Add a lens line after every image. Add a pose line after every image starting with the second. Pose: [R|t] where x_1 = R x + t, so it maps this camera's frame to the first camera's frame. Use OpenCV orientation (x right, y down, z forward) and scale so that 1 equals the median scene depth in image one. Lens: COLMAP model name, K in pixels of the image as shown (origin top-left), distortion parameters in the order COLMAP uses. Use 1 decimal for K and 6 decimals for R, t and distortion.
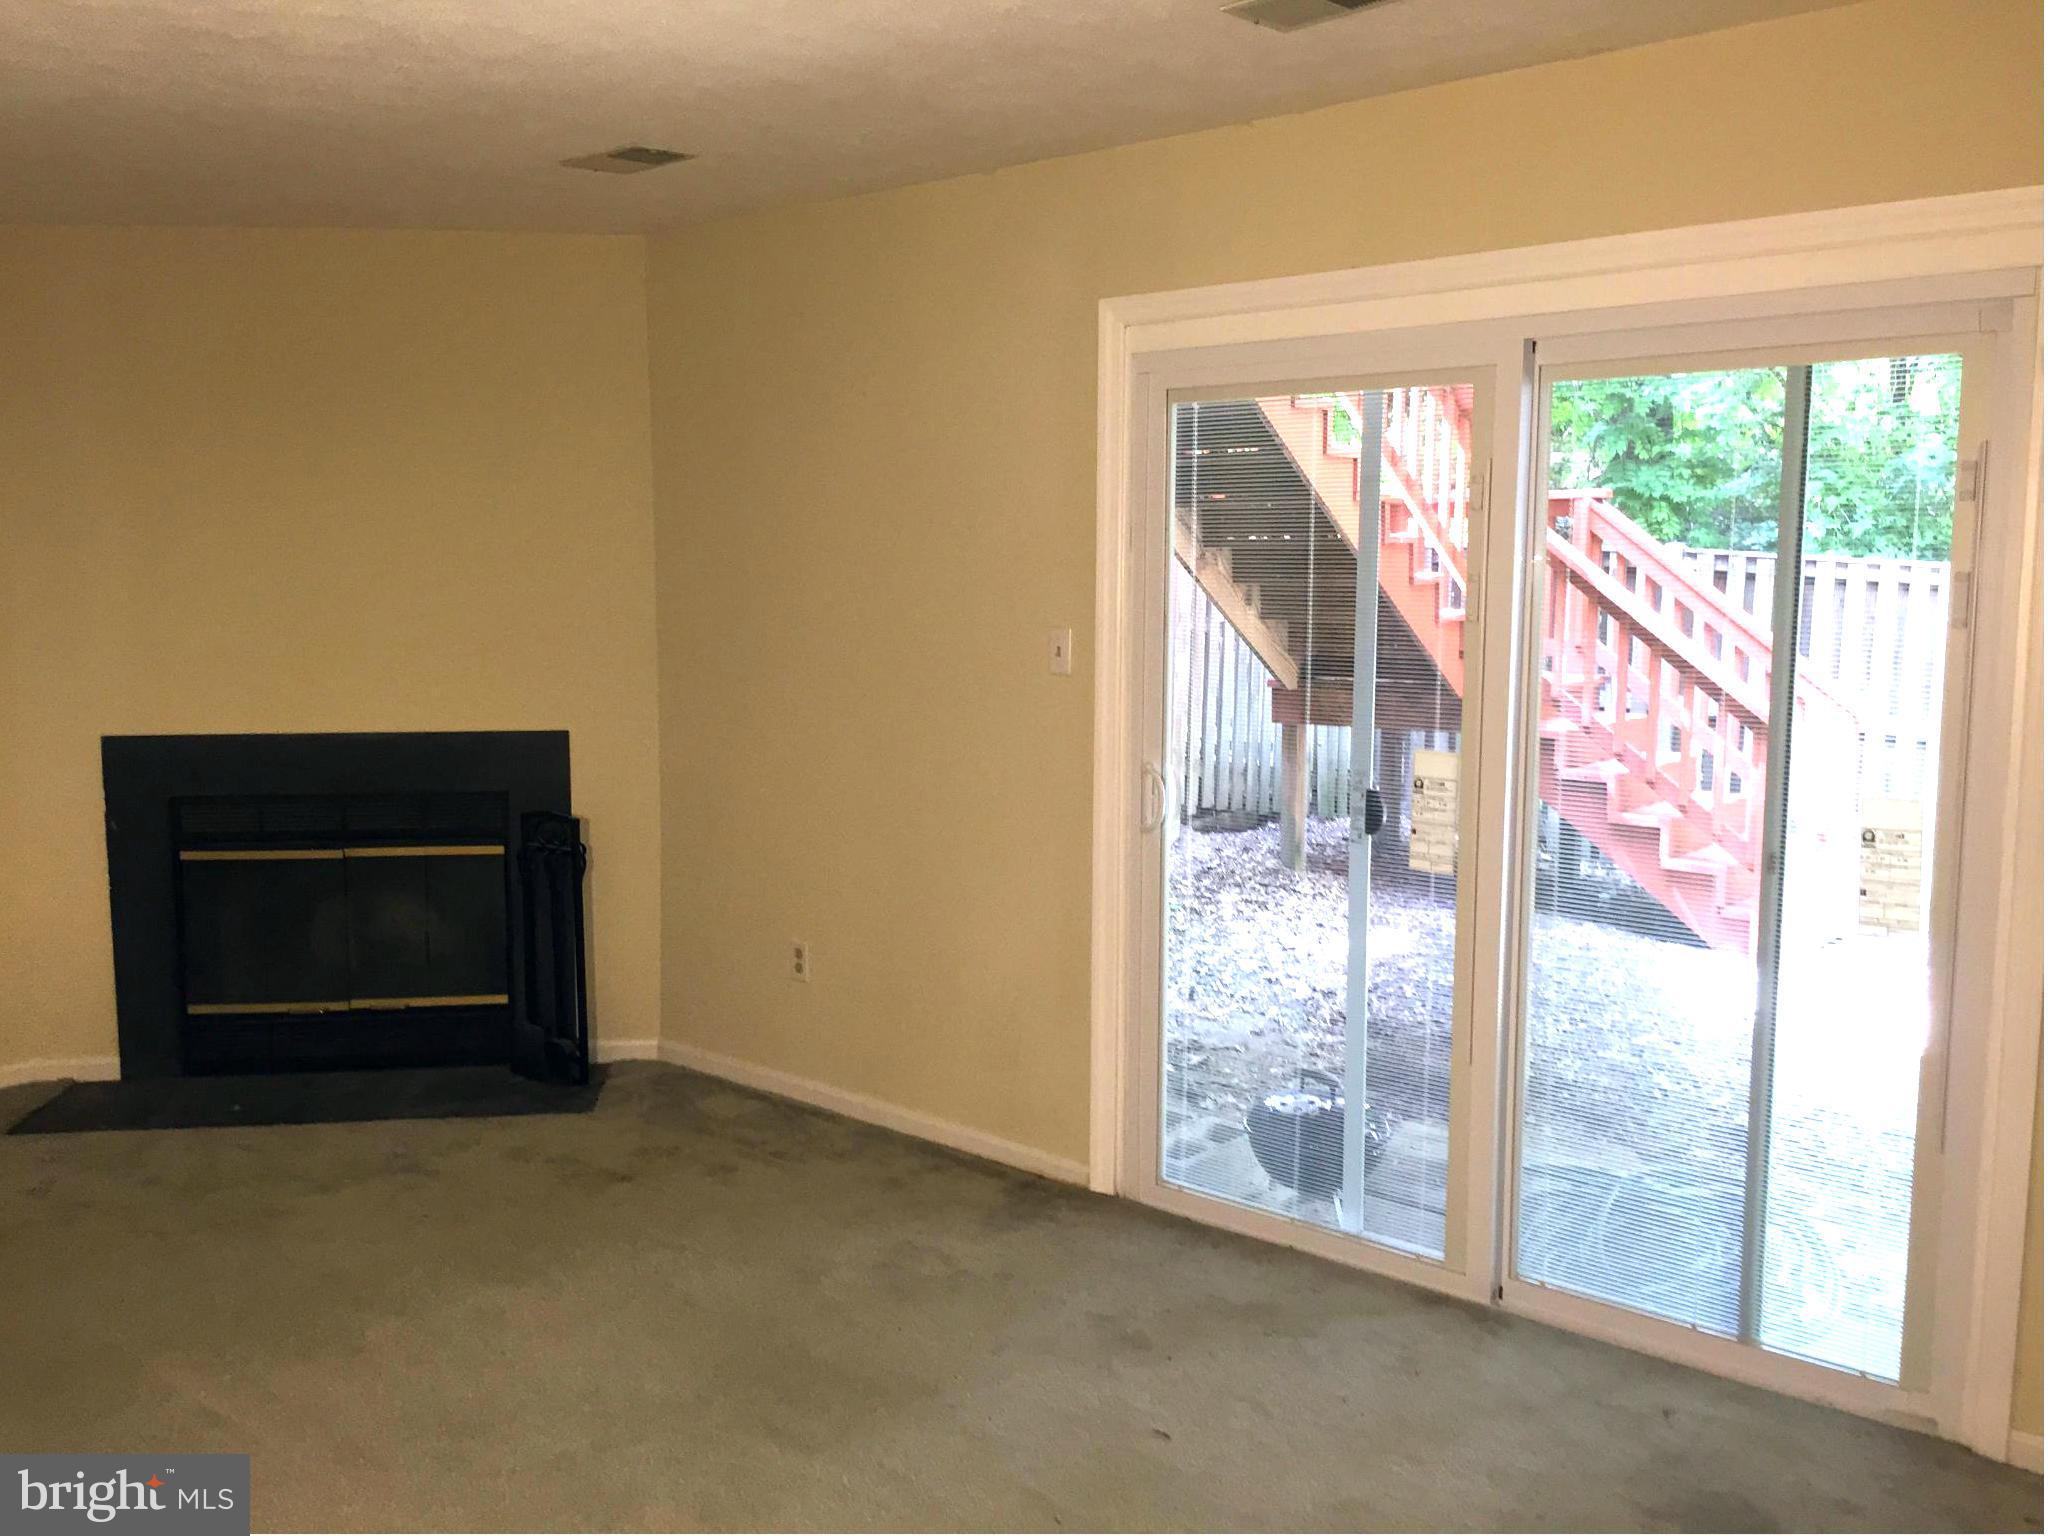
lens RADIAL K [[1761.4, 0, 1024.0], [0, 1761.4, 768.0], [0, 0, 1]] dist [0.029747, -0.000825]
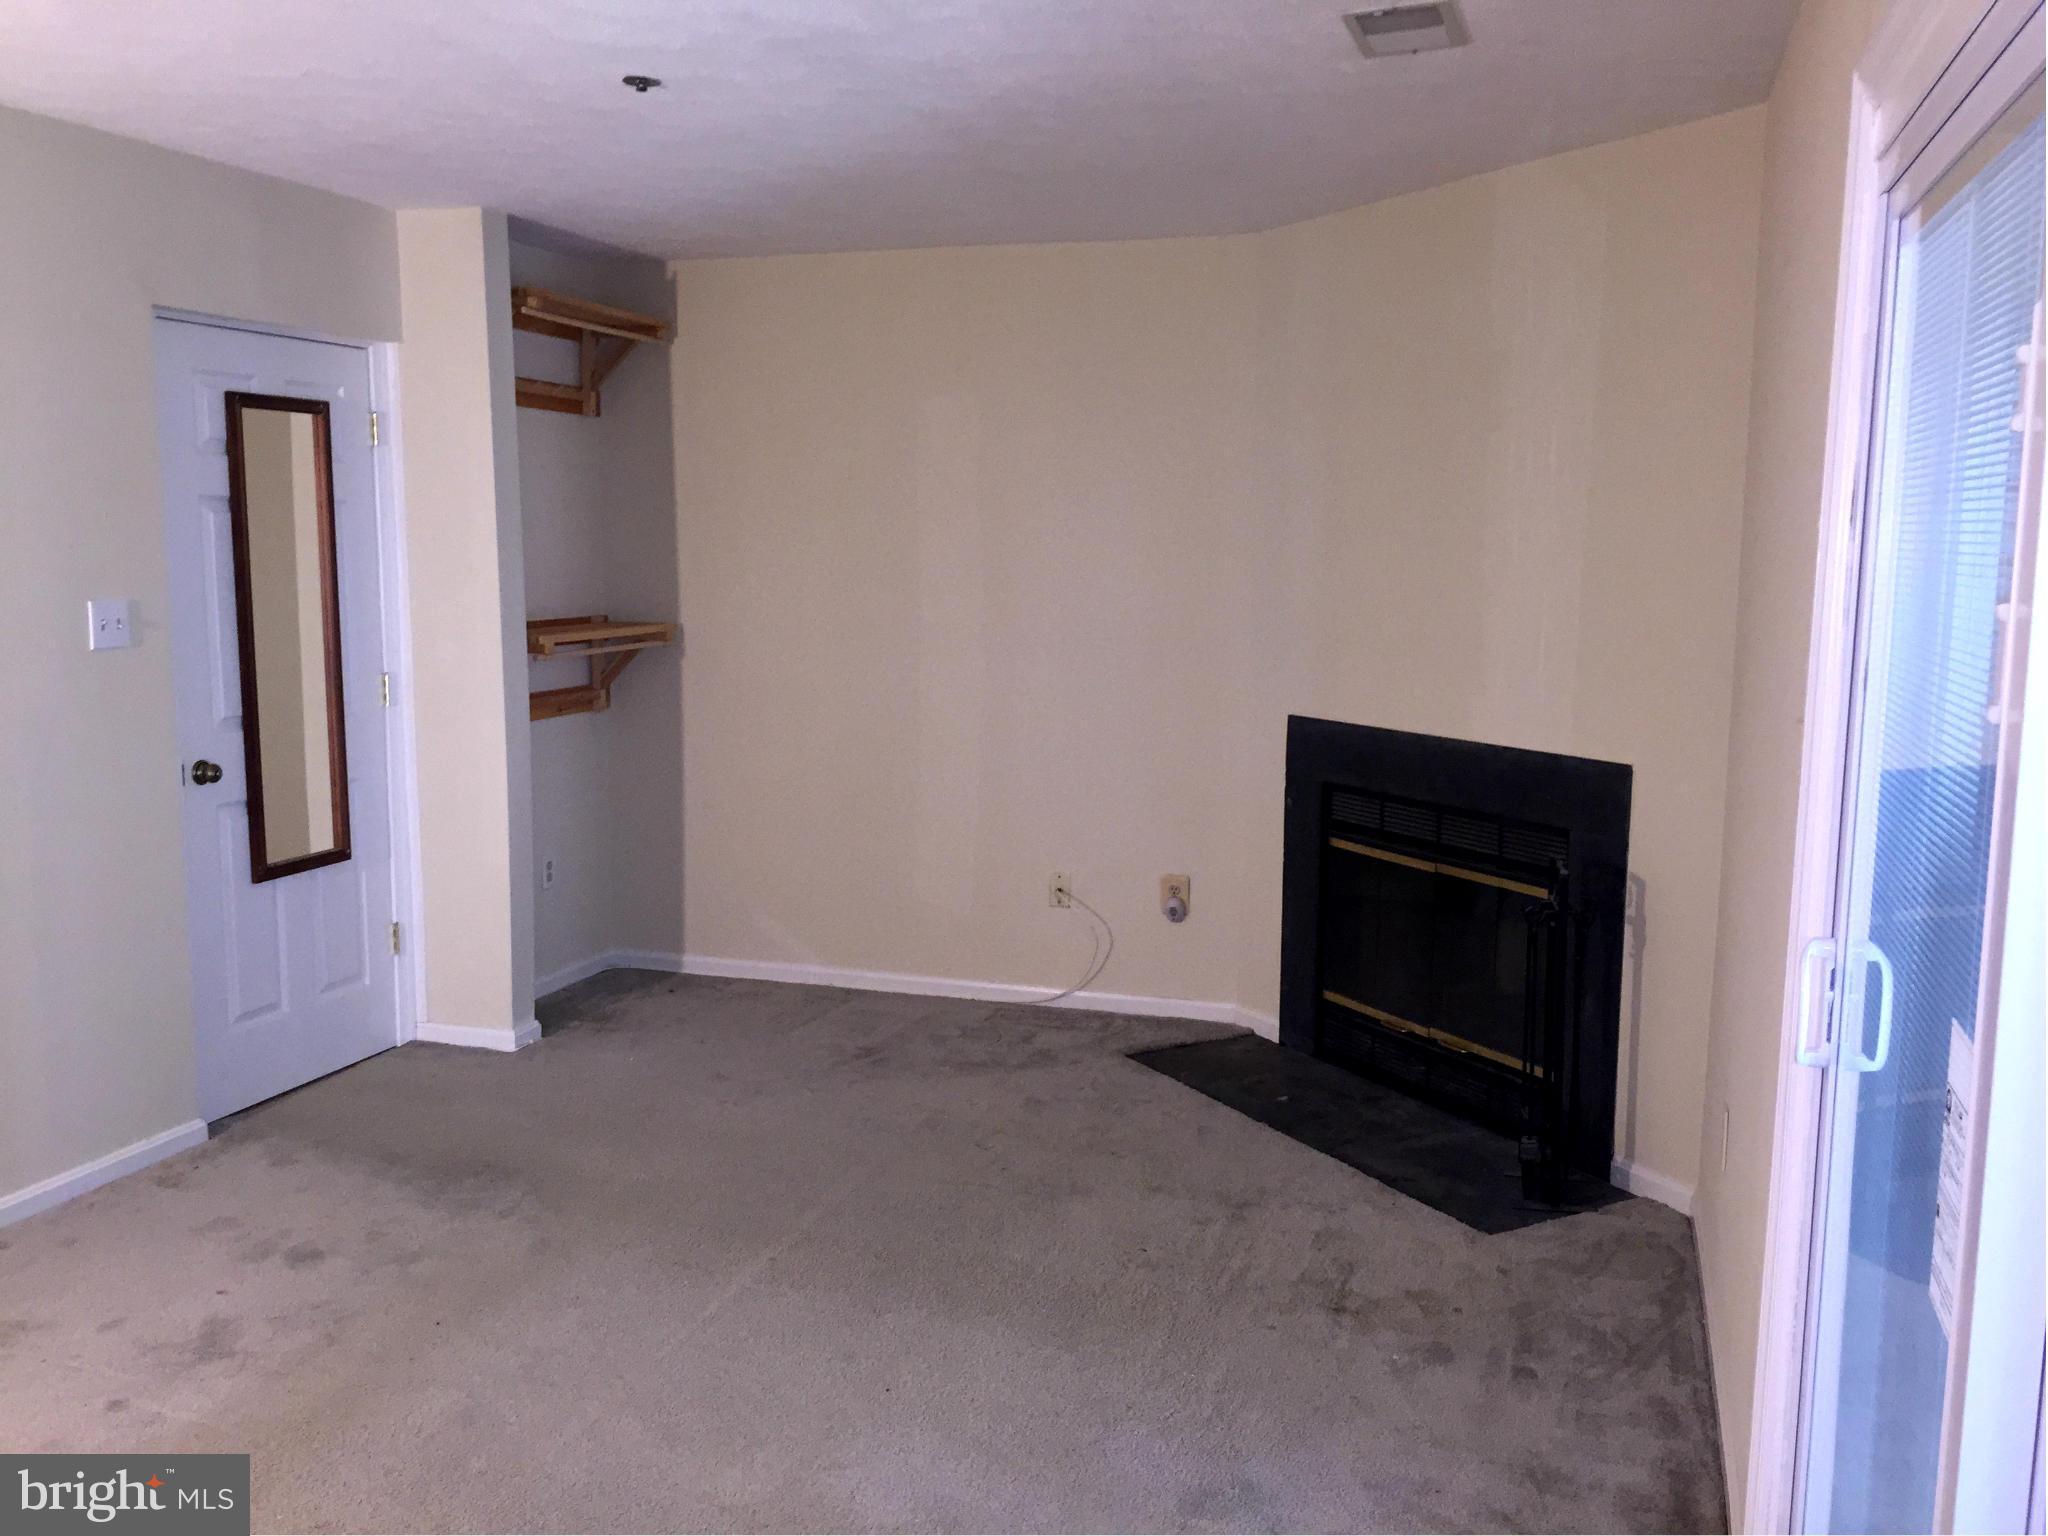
lens RADIAL K [[1761.4, 0, 1024.0], [0, 1761.4, 768.0], [0, 0, 1]] dist [0.029747, -0.000825]
pose [[0.381719, 0.125553, -0.915711, 0.375876], [-0.122983, 0.988821, 0.084311, -0.055716], [0.916060, 0.080434, 0.392893, 0.462560]]
